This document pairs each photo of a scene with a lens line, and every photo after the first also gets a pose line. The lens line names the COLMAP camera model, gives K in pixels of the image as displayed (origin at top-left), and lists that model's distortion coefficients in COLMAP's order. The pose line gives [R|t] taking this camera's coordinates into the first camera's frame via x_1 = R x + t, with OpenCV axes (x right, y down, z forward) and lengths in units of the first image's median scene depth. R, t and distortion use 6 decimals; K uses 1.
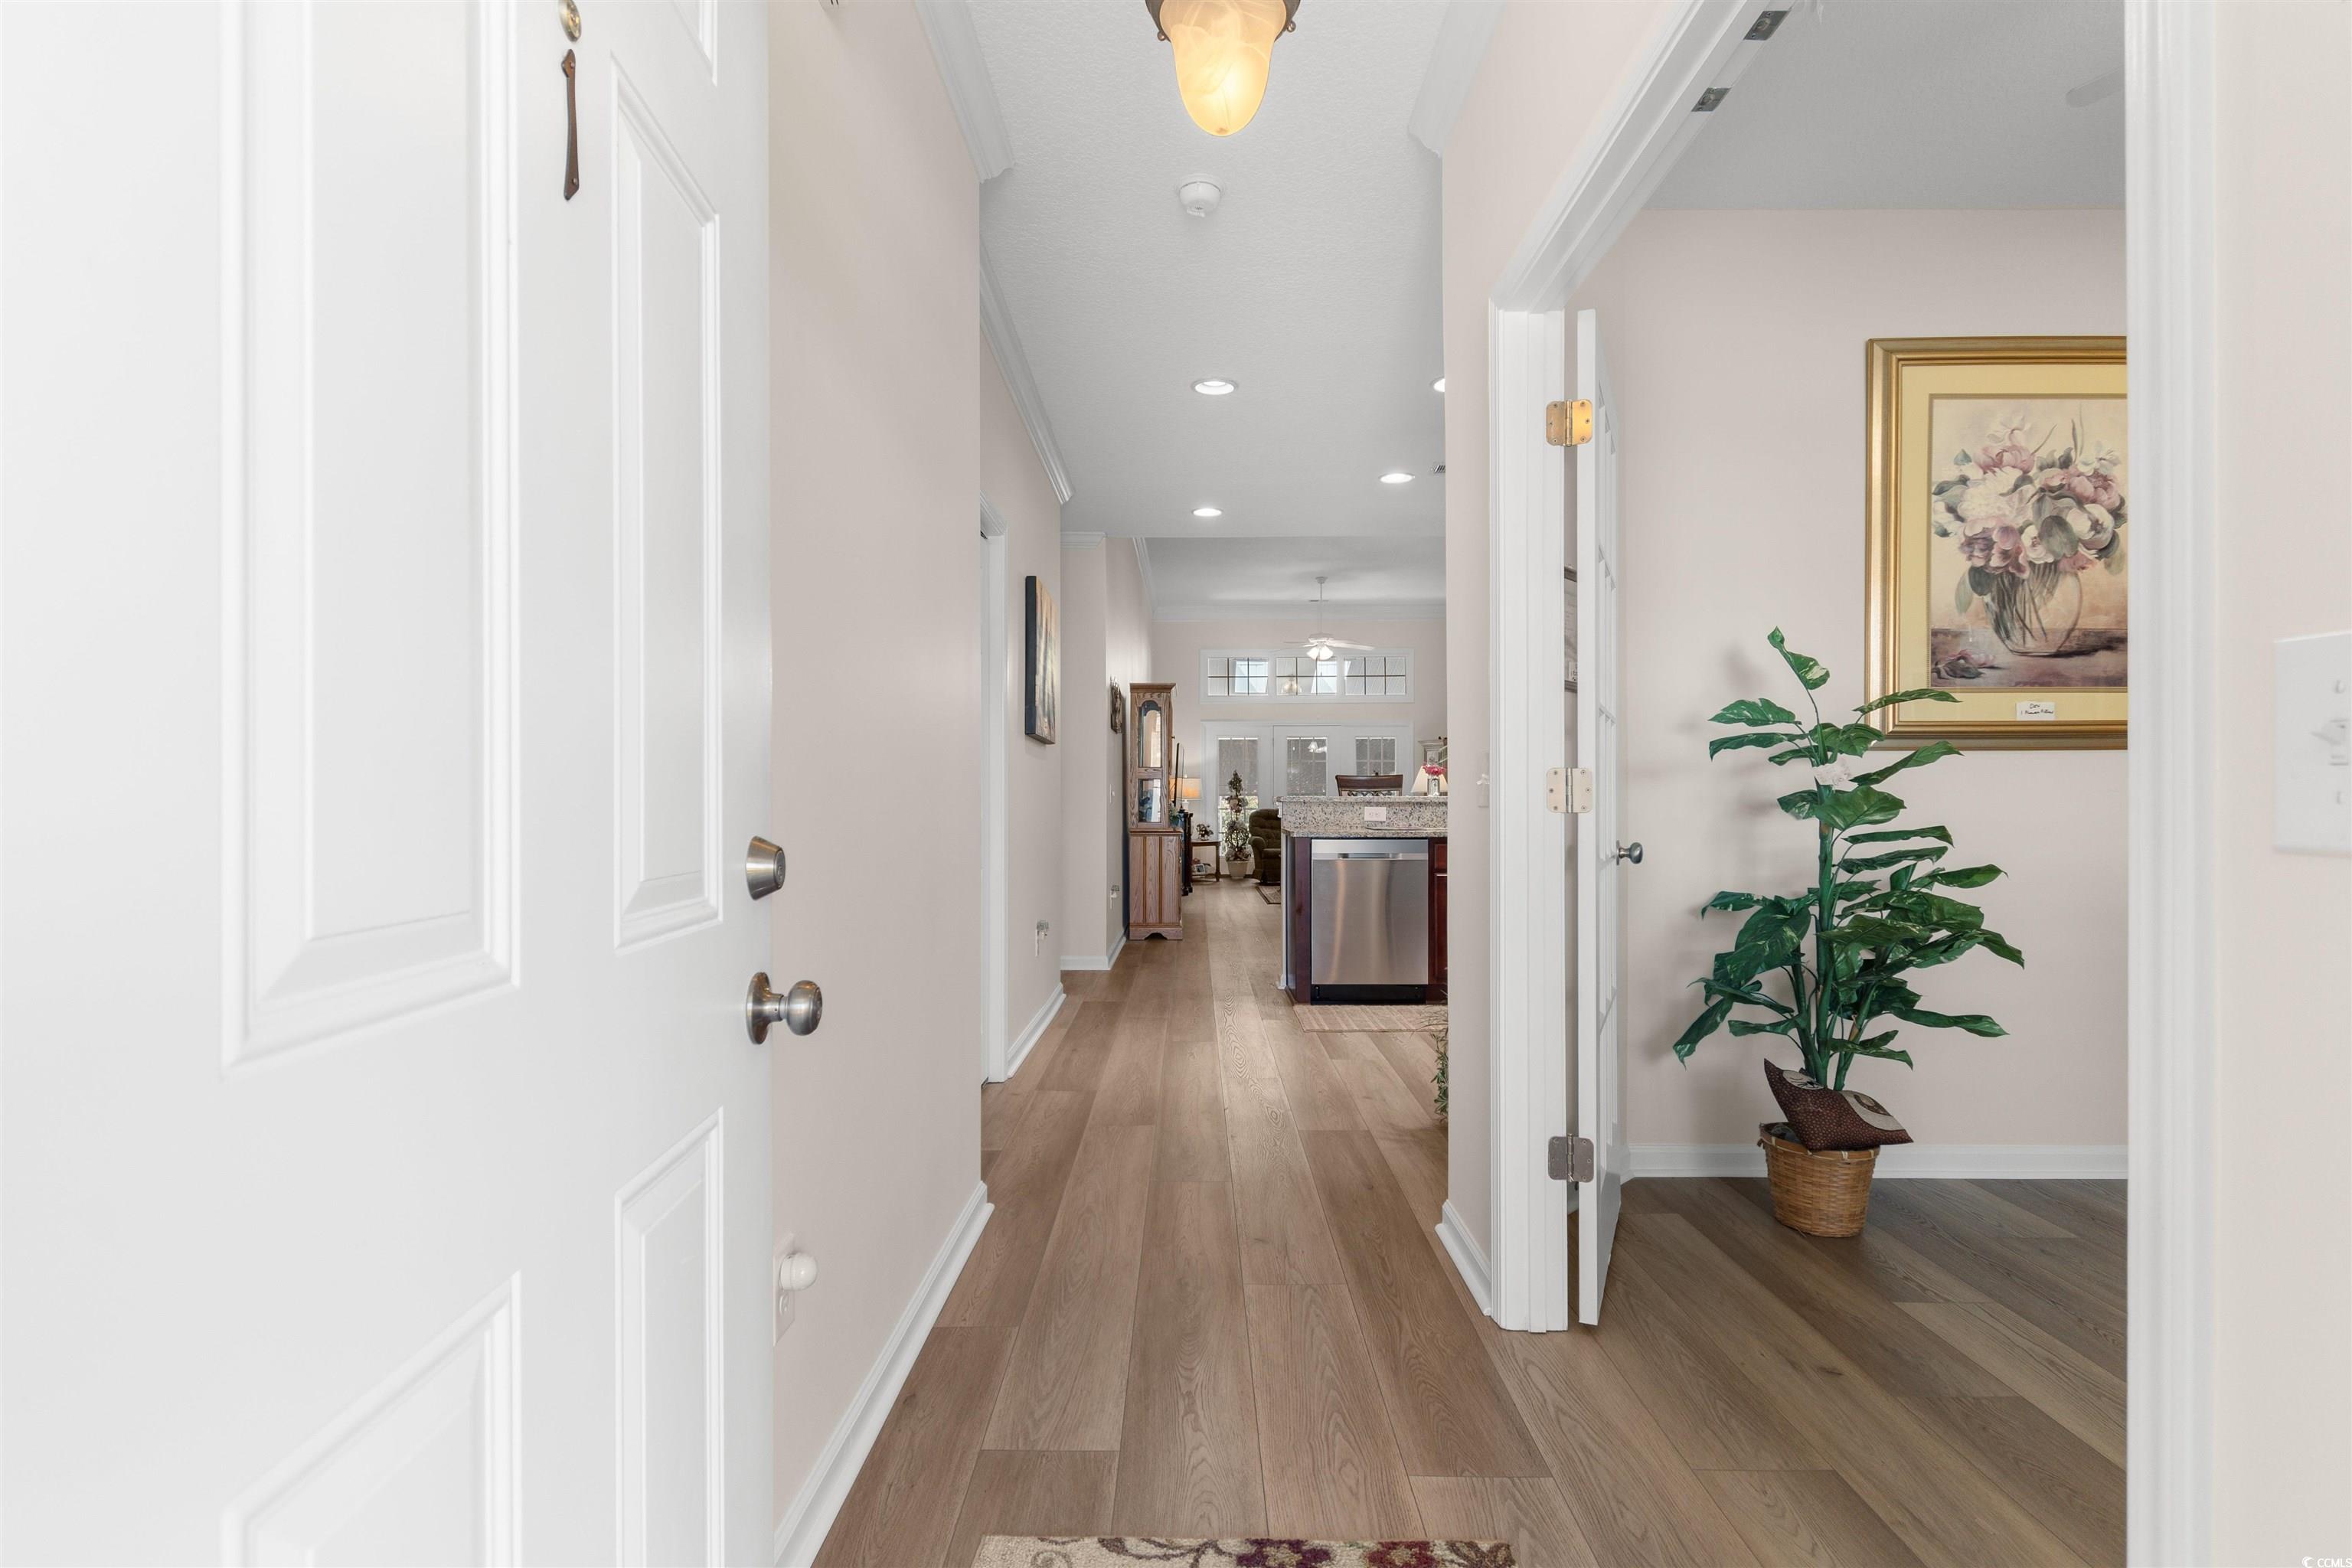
lens RADIAL K [[1119.1, 0, 1179.9], [0, 1119.1, 801.7], [0, 0, 1]] dist [-0.002114, -0.000920]
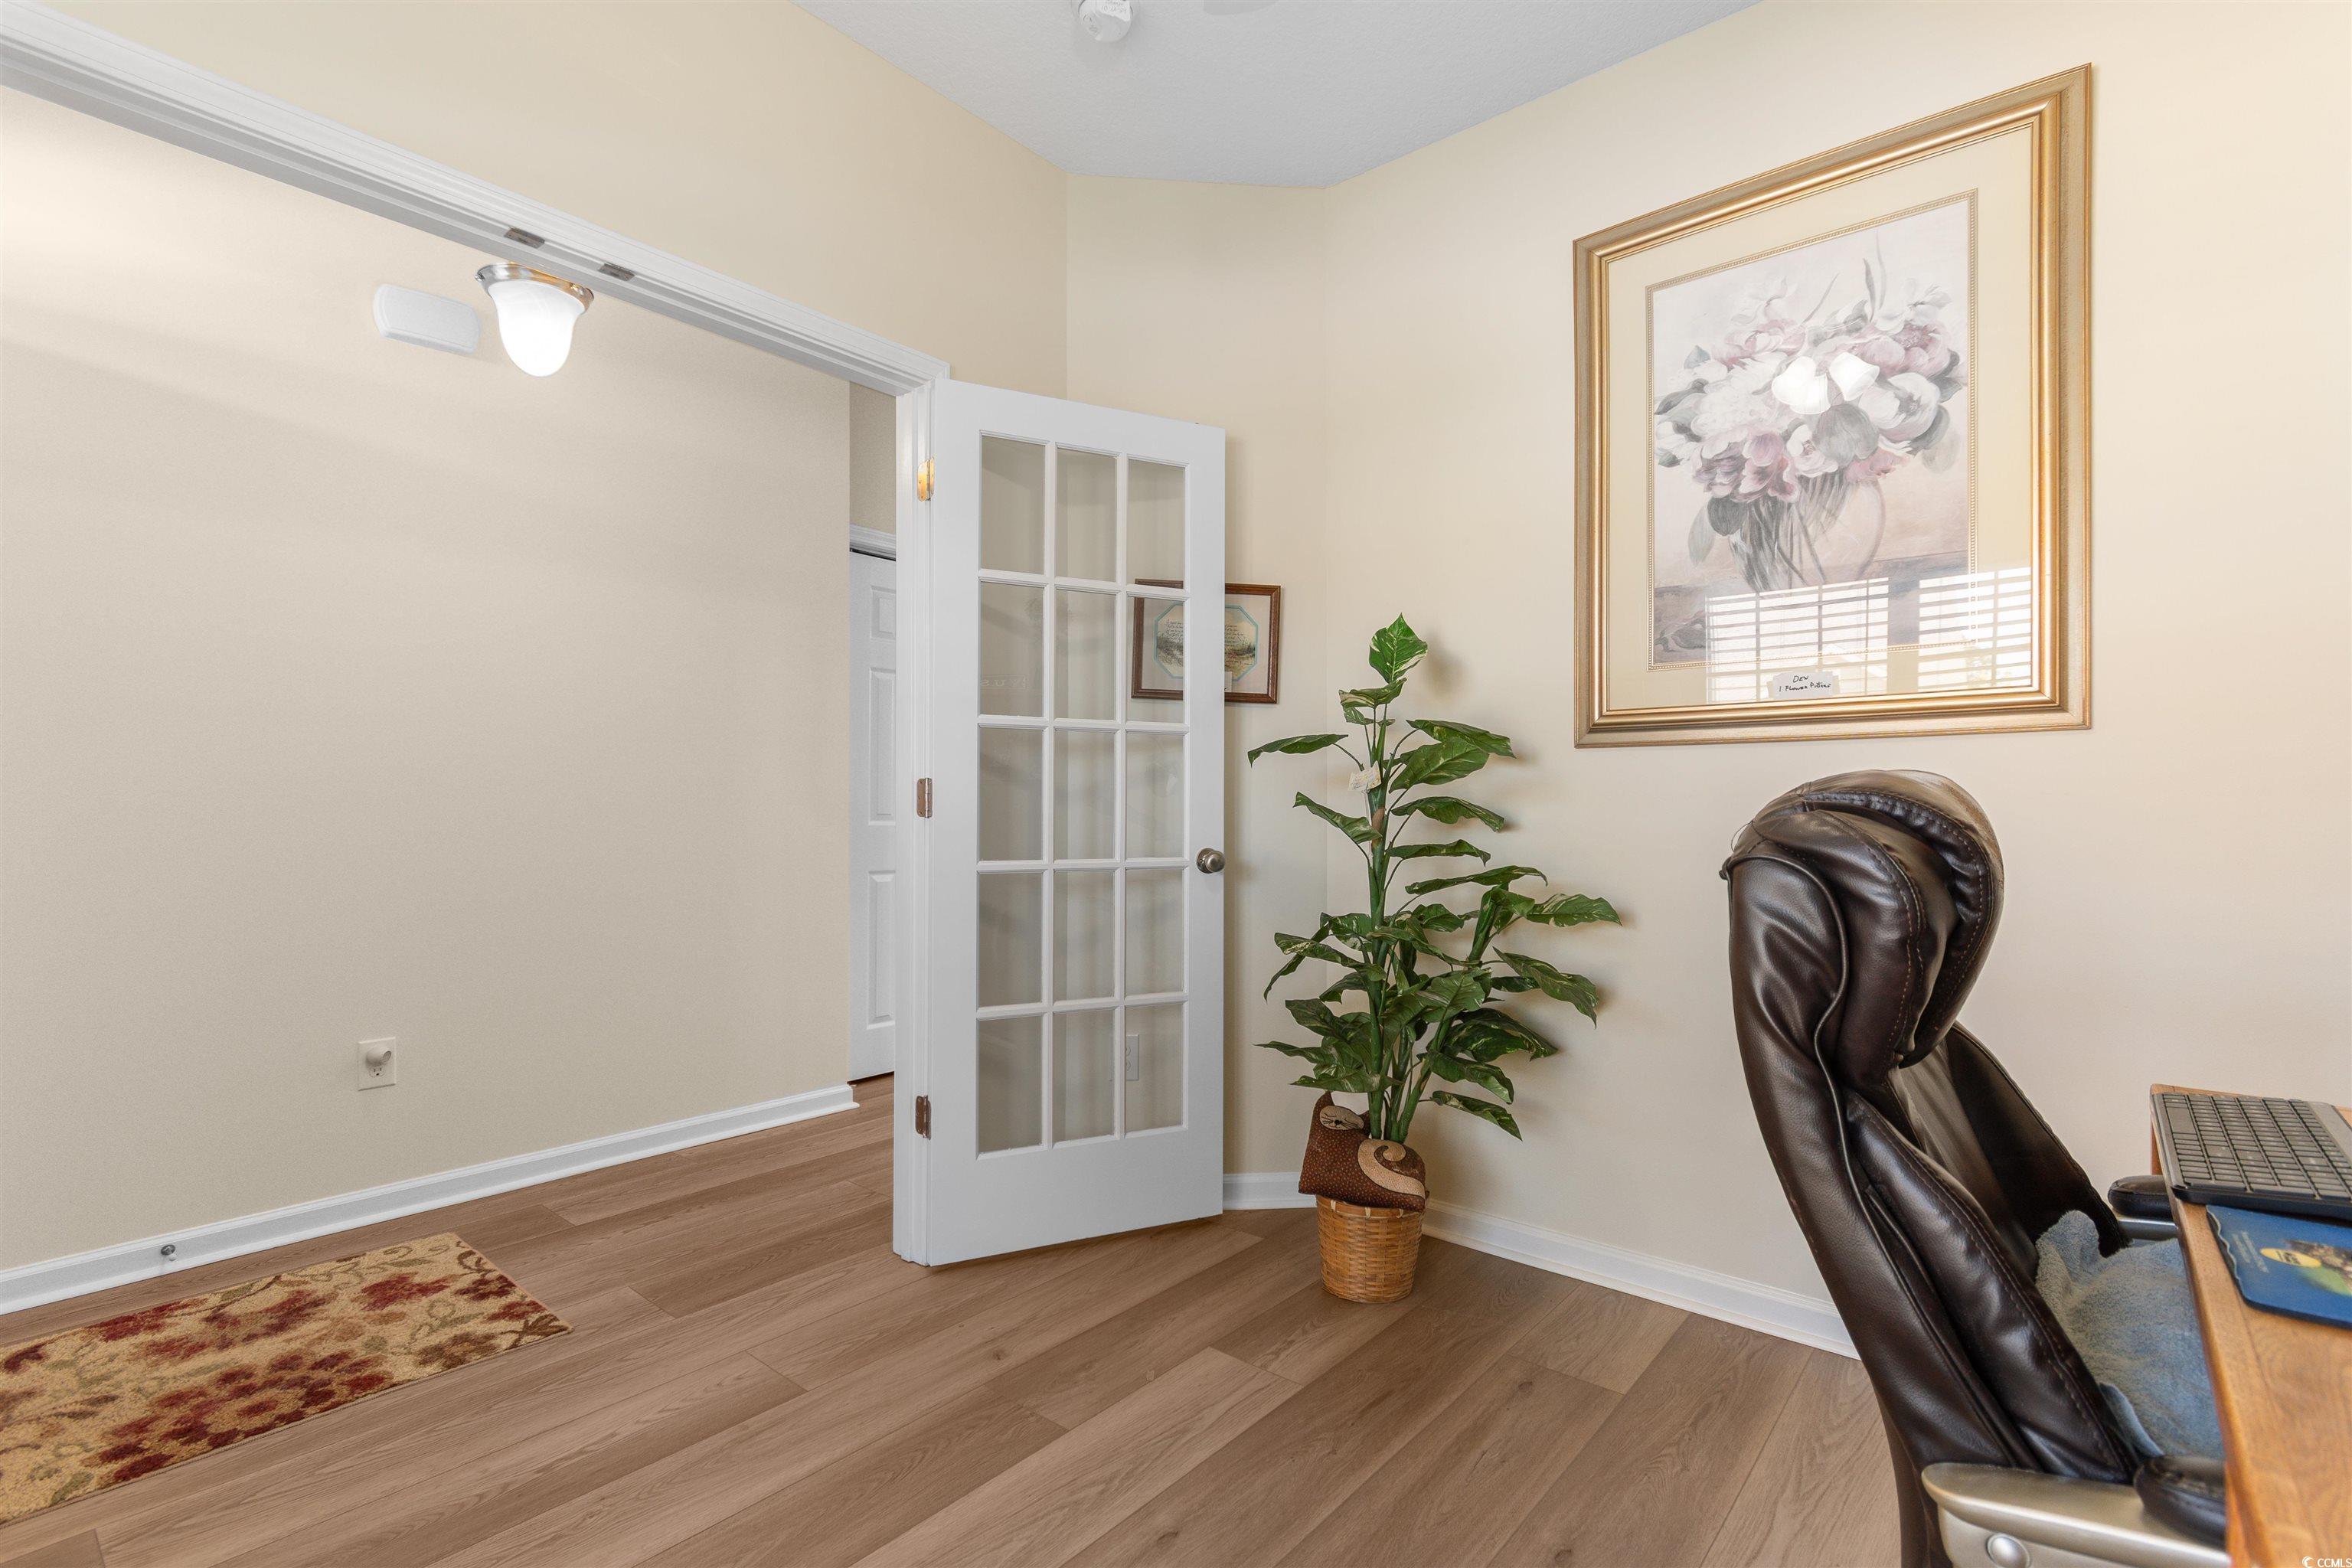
lens RADIAL K [[1072.2, 0, 1181.1], [0, 1072.2, 809.7], [0, 0, 1]] dist [0.002528, 0.000074]
pose [[0.774672, 0.002976, -0.632356, 0.890323], [-0.006207, 0.999977, -0.002898, 0.002605], [0.632332, 0.006170, 0.774673, 0.219224]]
